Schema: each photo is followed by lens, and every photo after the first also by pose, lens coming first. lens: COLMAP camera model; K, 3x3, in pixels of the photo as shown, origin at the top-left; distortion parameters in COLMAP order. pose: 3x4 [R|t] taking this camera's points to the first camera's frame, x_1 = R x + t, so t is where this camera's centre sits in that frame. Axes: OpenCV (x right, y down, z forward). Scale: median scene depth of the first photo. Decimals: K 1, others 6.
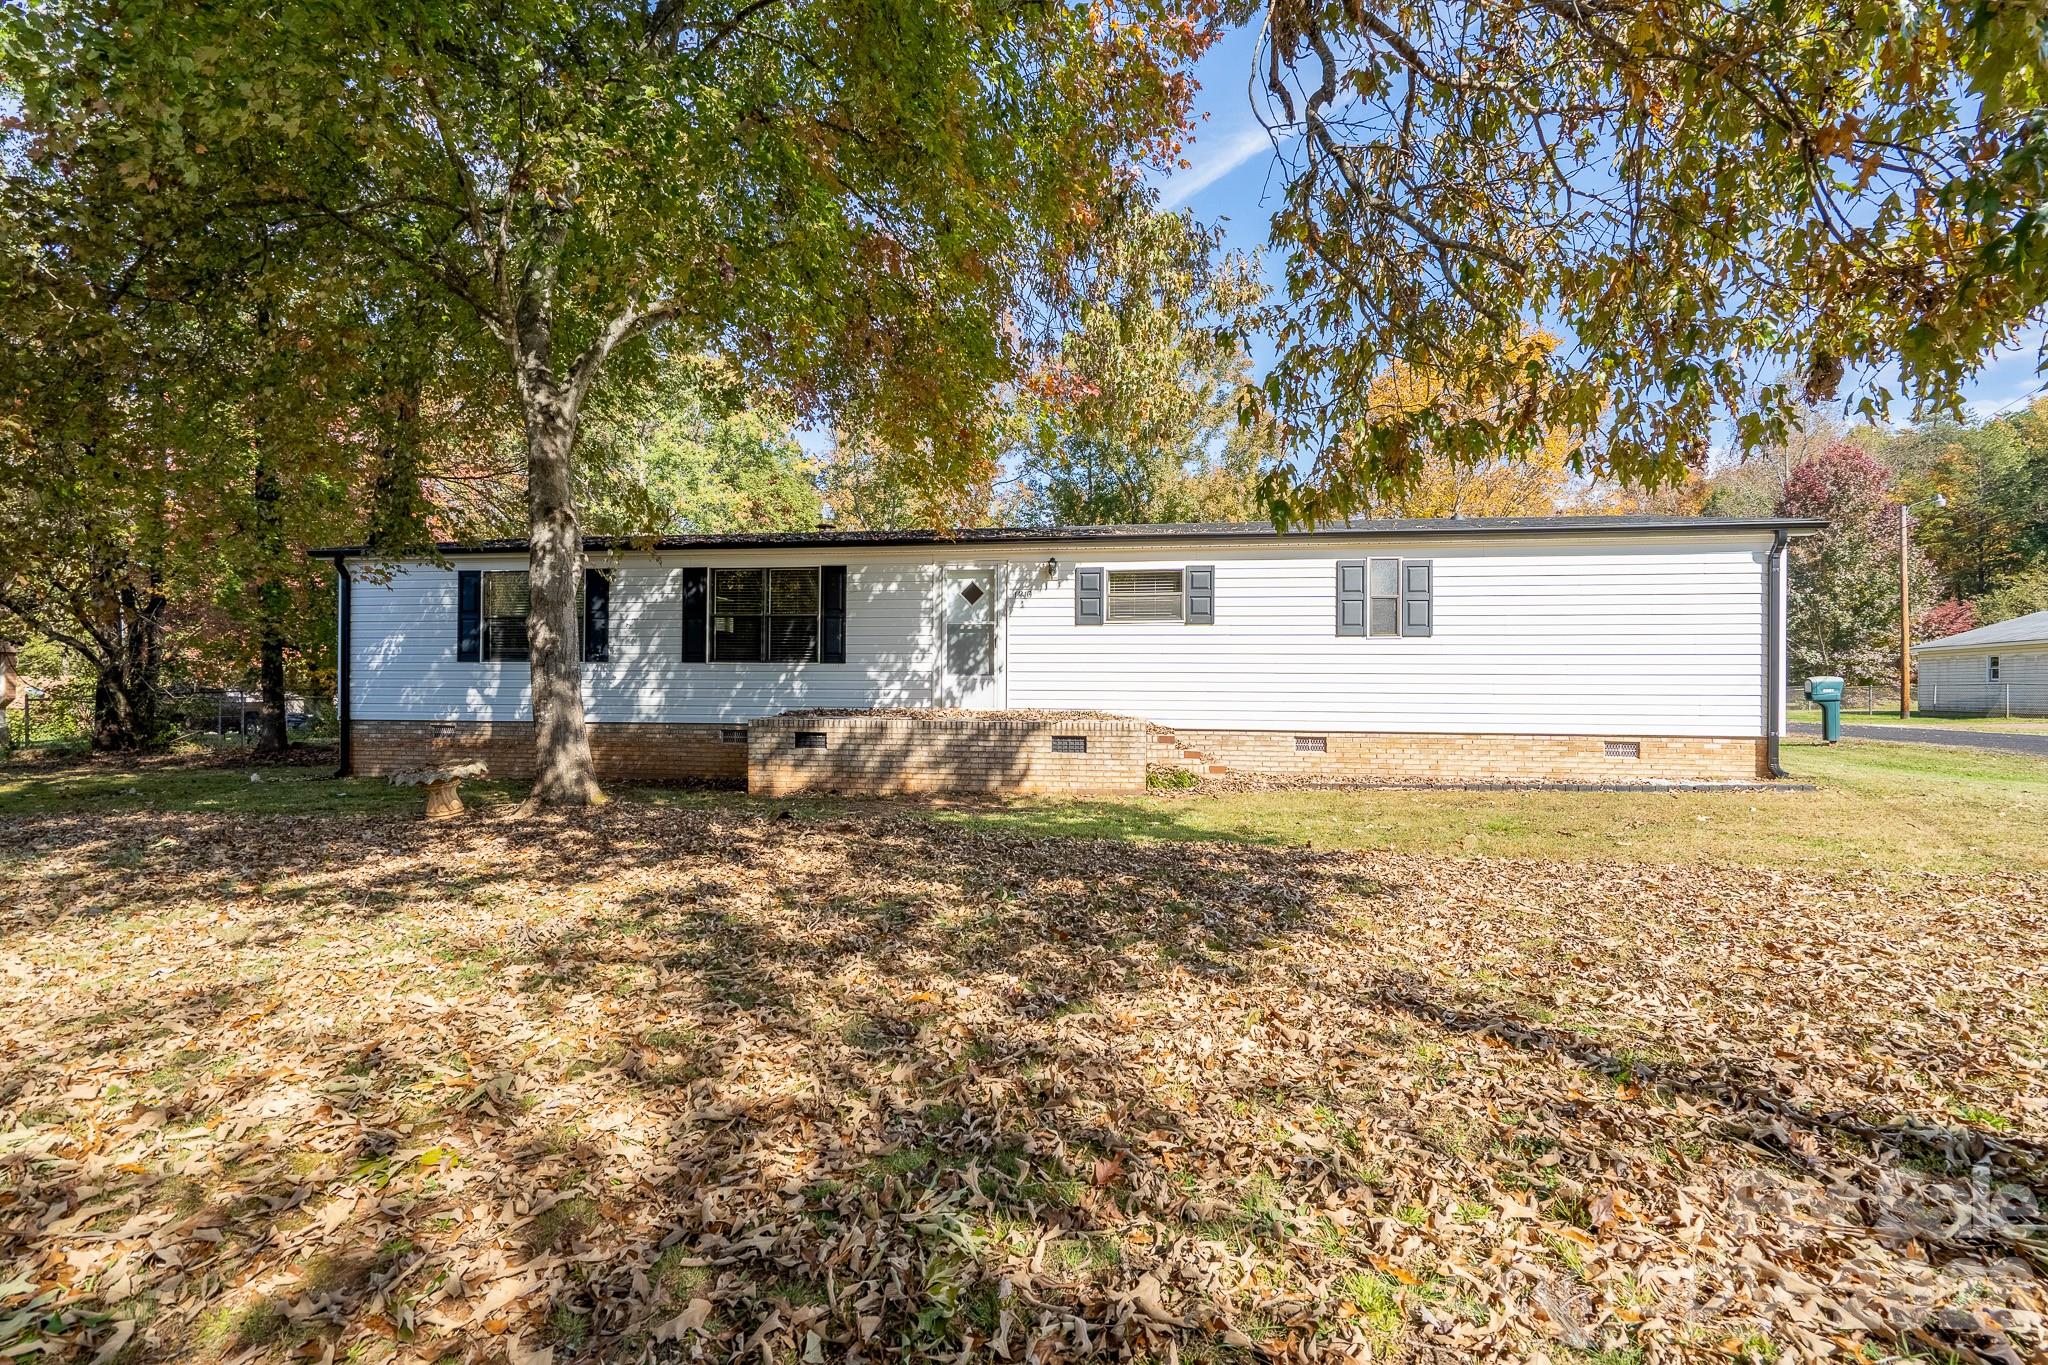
lens RADIAL K [[948.9, 0, 1075.1], [0, 948.9, 696.4], [0, 0, 1]] dist [-0.002978, 0.000066]
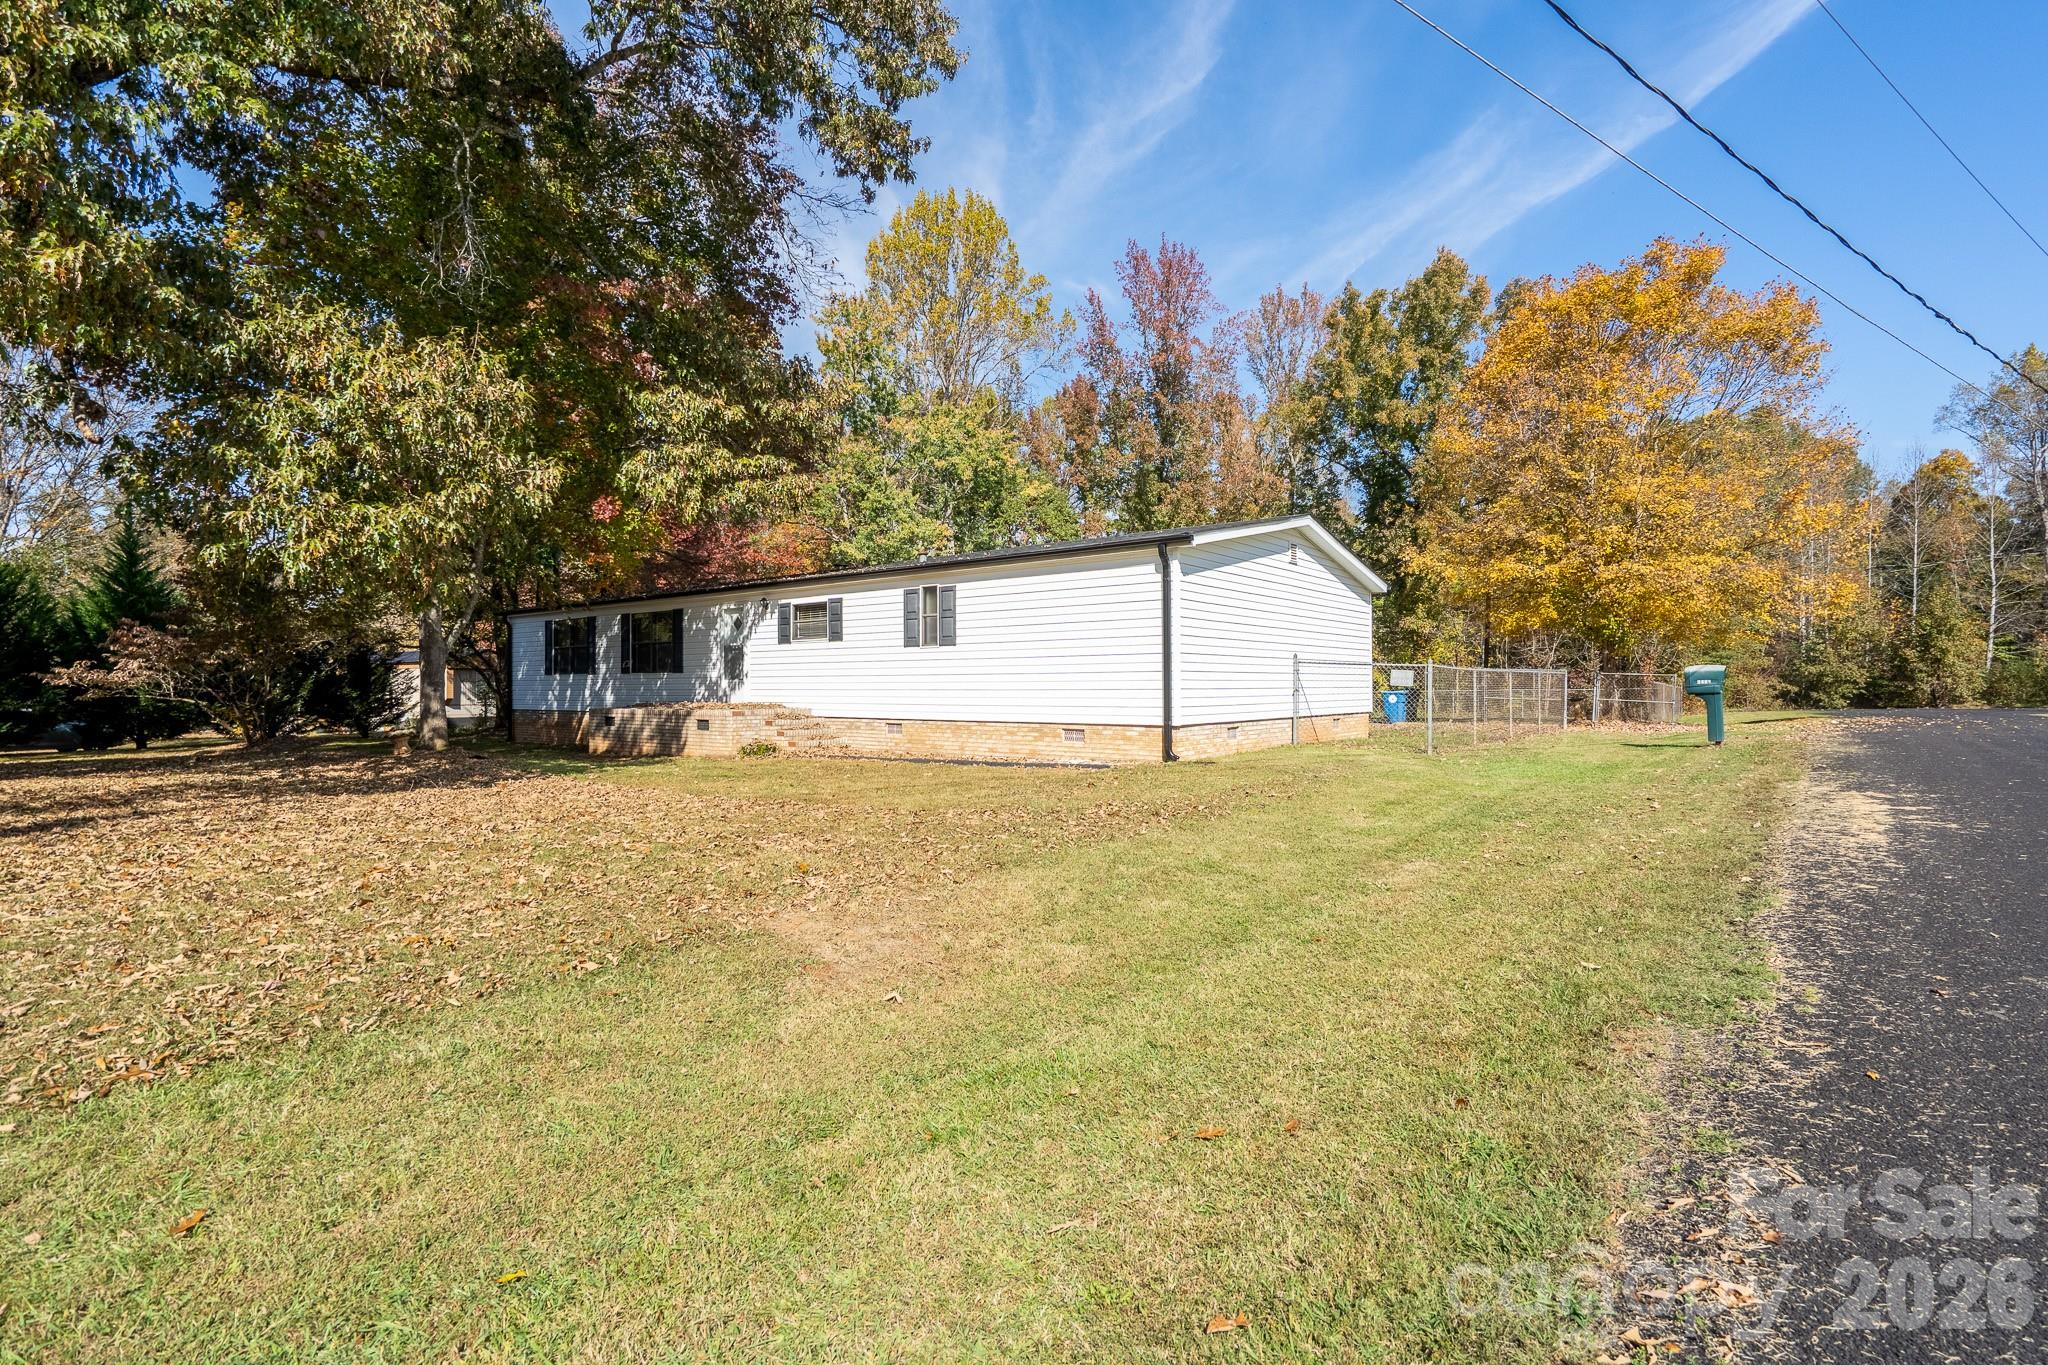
lens RADIAL K [[948.9, 0, 1075.1], [0, 948.9, 696.4], [0, 0, 1]] dist [-0.002978, 0.000066]
pose [[0.880148, -0.005058, -0.474673, 1.101581], [0.007175, 0.999971, 0.002649, 0.003920], [0.474646, -0.005738, 0.880158, -0.049964]]
